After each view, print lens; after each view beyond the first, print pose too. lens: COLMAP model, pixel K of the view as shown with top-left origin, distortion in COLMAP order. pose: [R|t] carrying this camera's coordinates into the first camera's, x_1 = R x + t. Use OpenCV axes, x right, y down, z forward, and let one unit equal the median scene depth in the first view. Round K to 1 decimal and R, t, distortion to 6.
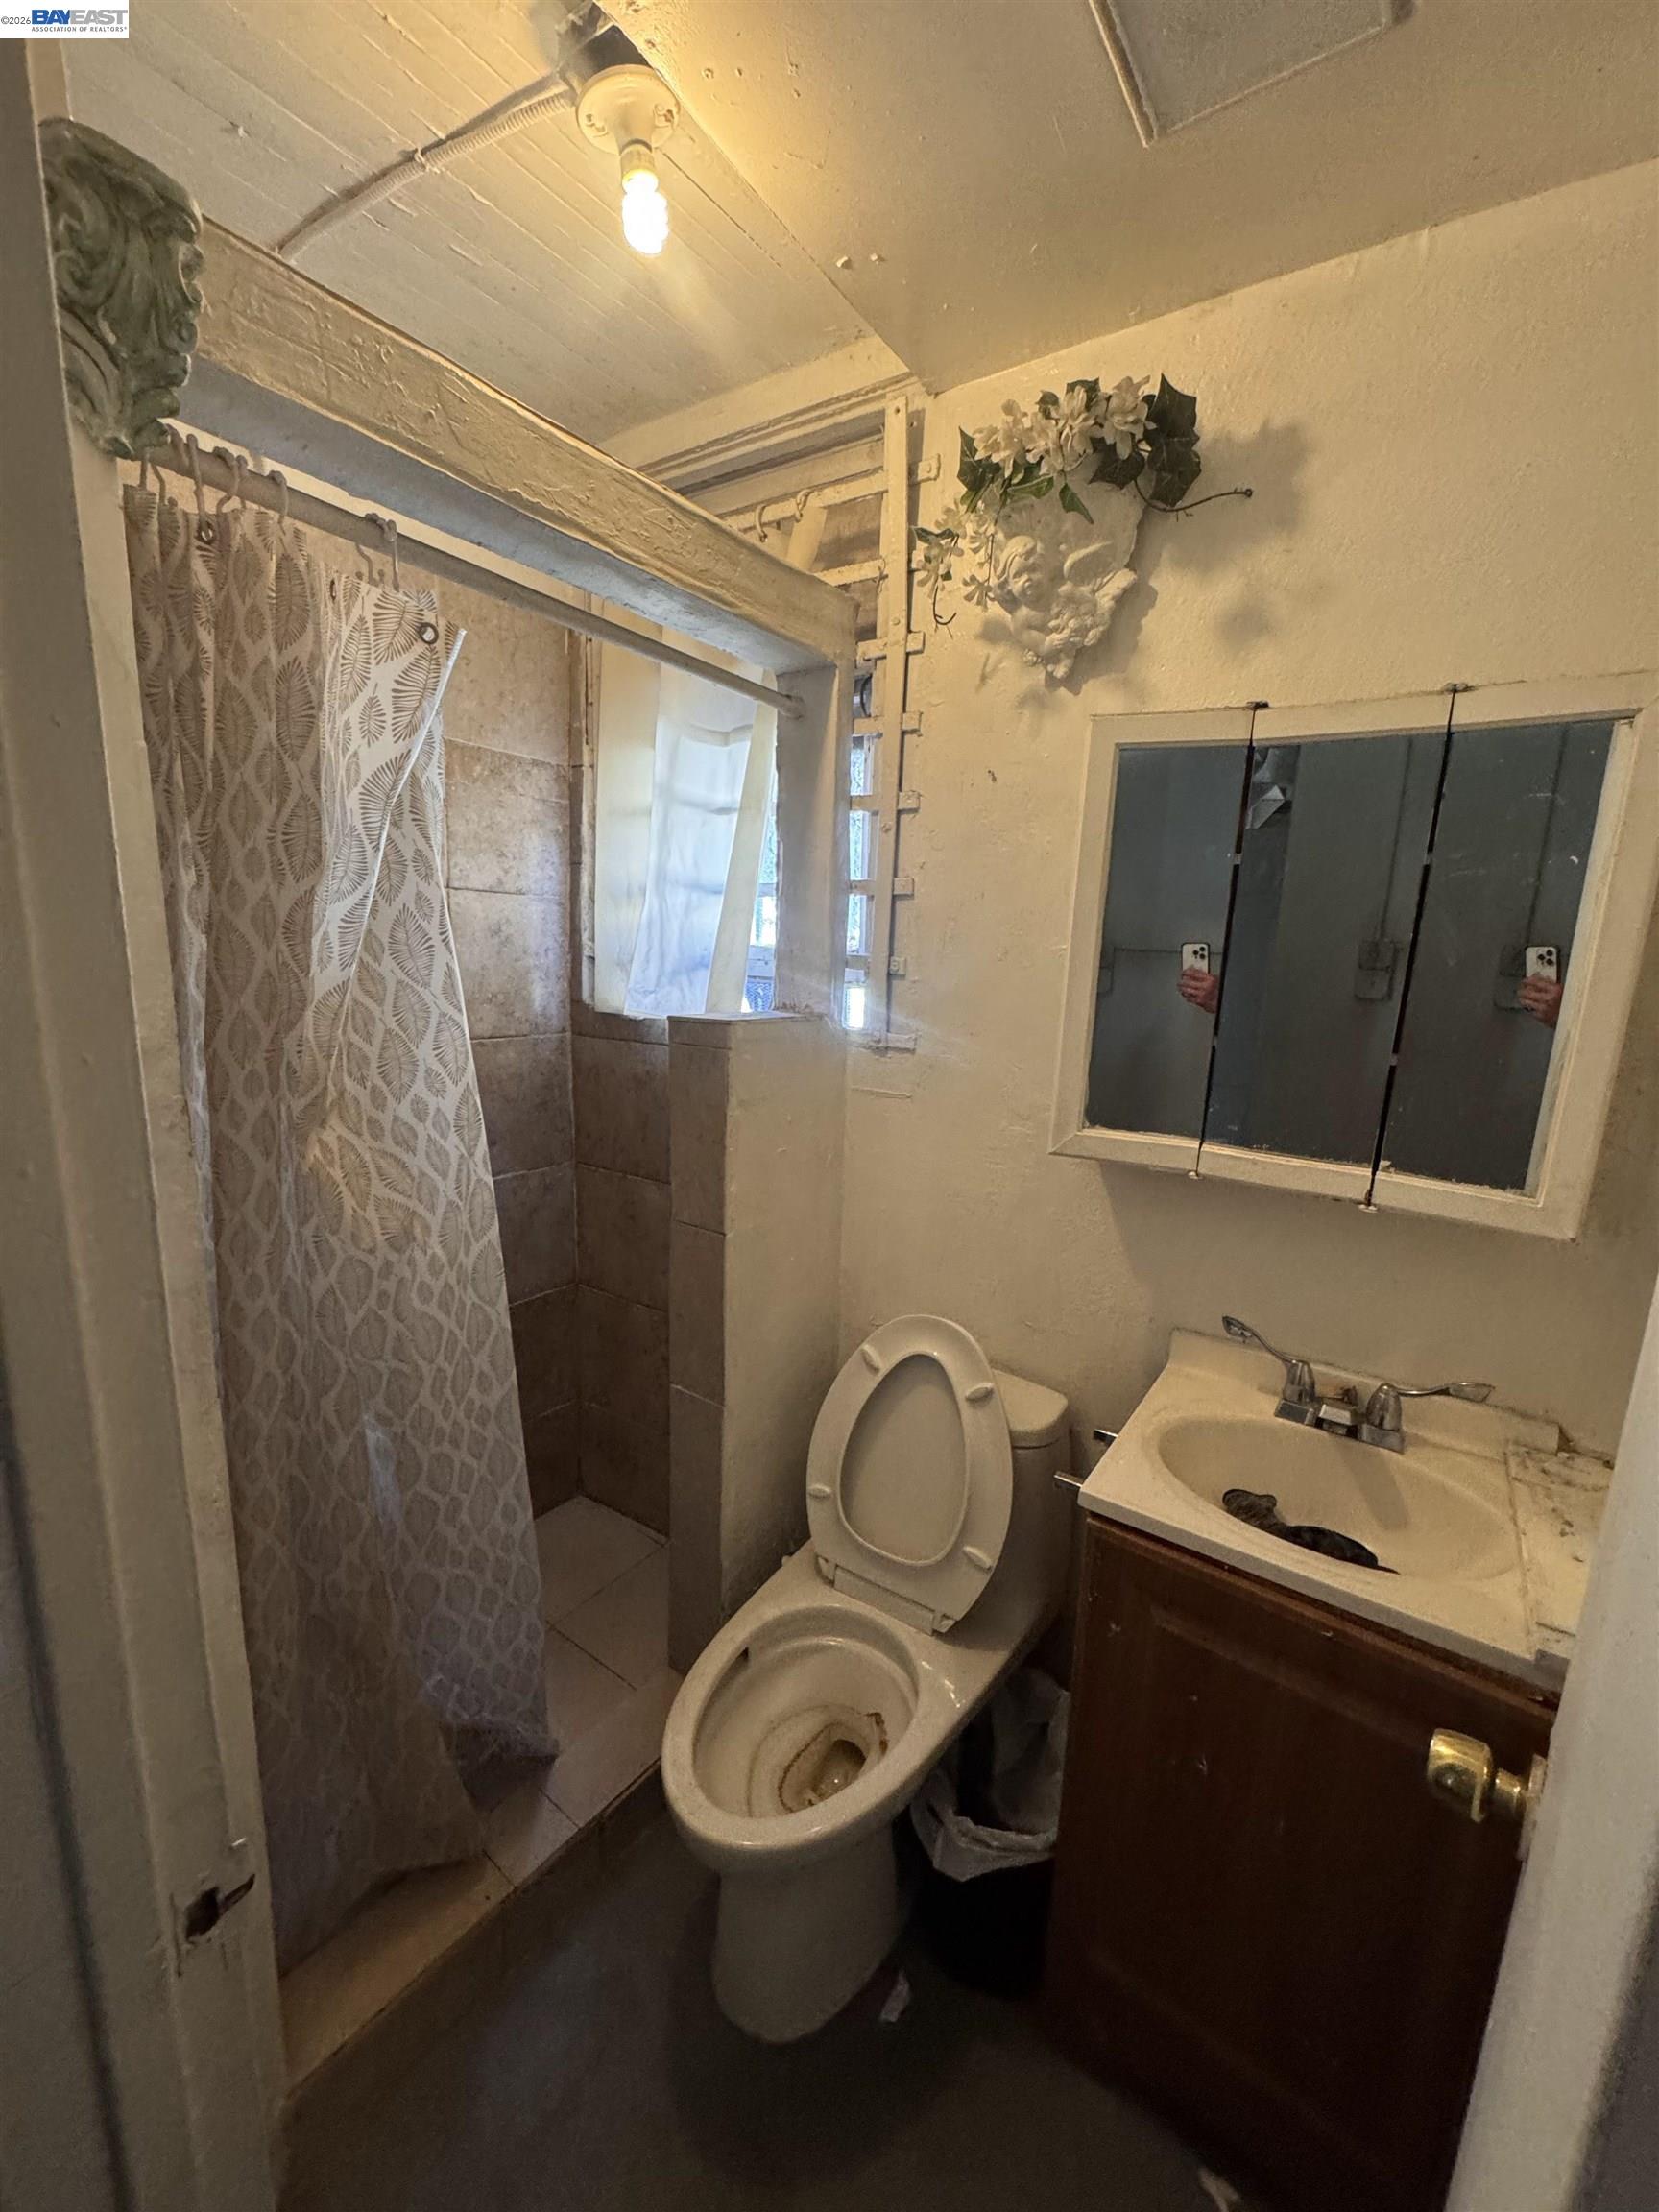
lens RADIAL K [[877.0, 0, 833.9], [0, 877.0, 1096.3], [0, 0, 1]] dist [-0.003715, 0.000007]
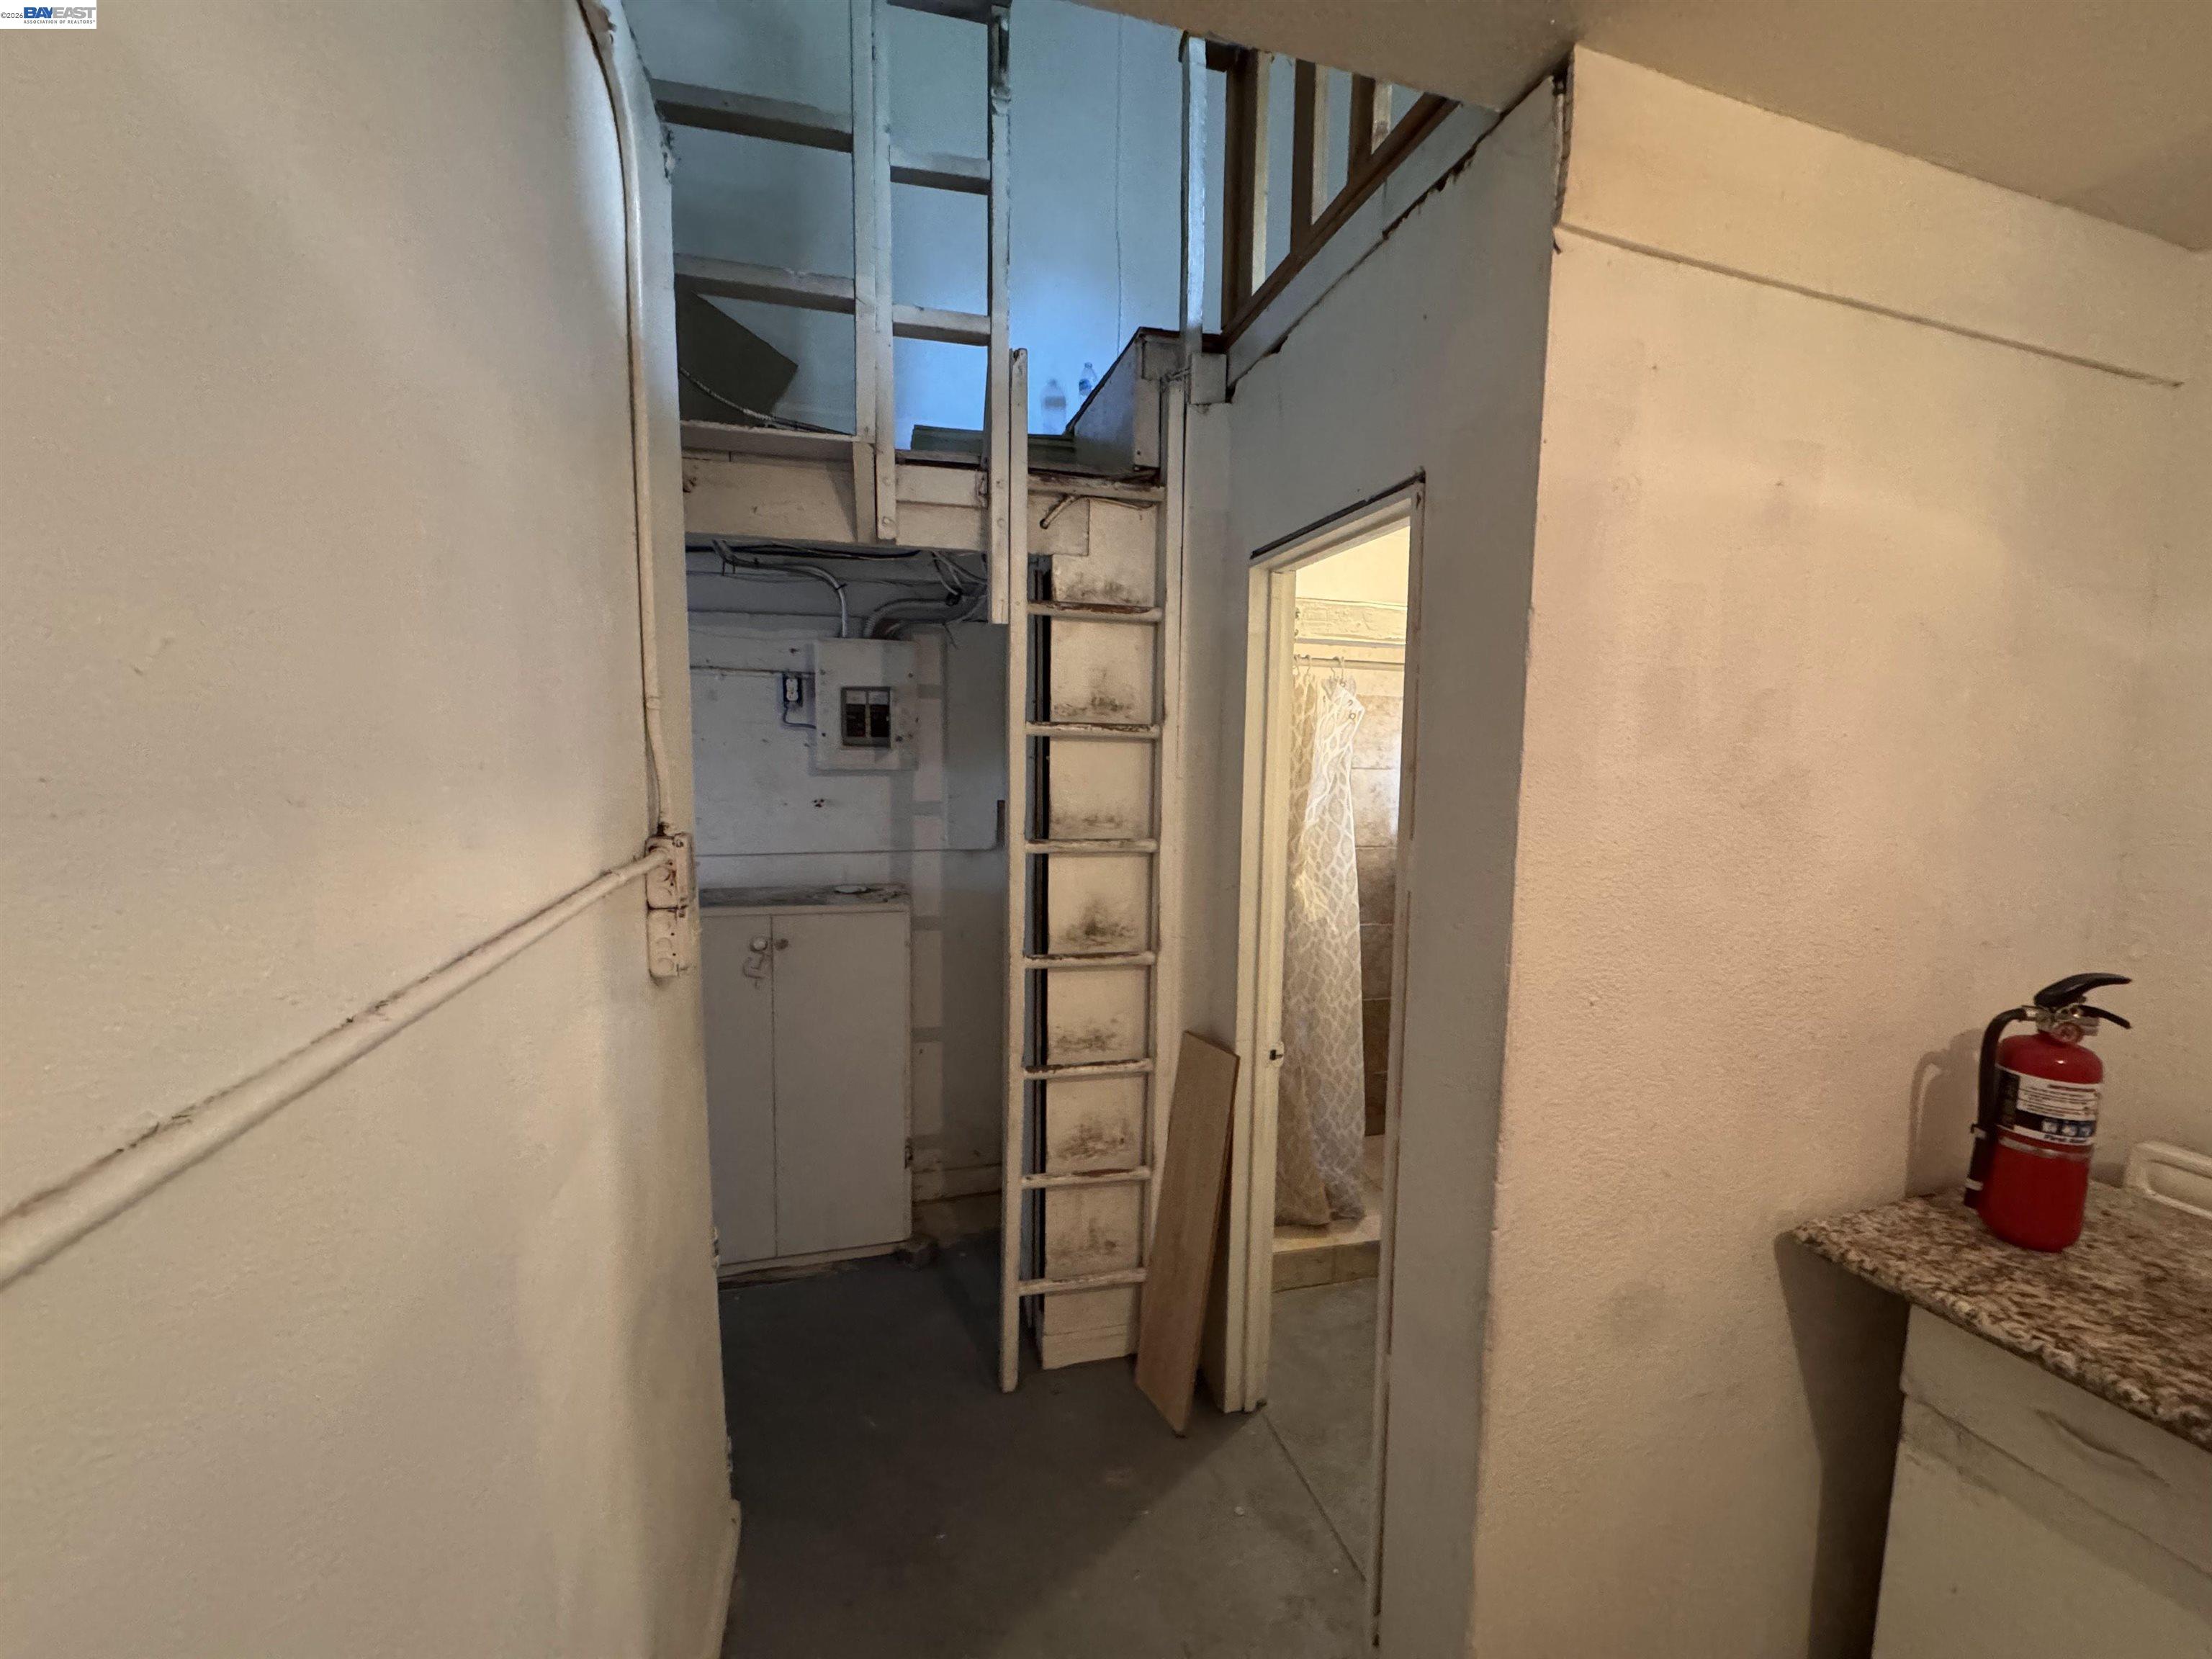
lens RADIAL K [[877.0, 0, 1105.3], [0, 877.0, 823.6], [0, 0, 1]] dist [-0.003715, 0.000007]
pose [[0.781689, 0.042335, -0.622229, 0.587223], [-0.103637, 0.992639, -0.062660, 0.102223], [0.614997, 0.113467, 0.780323, -1.408348]]
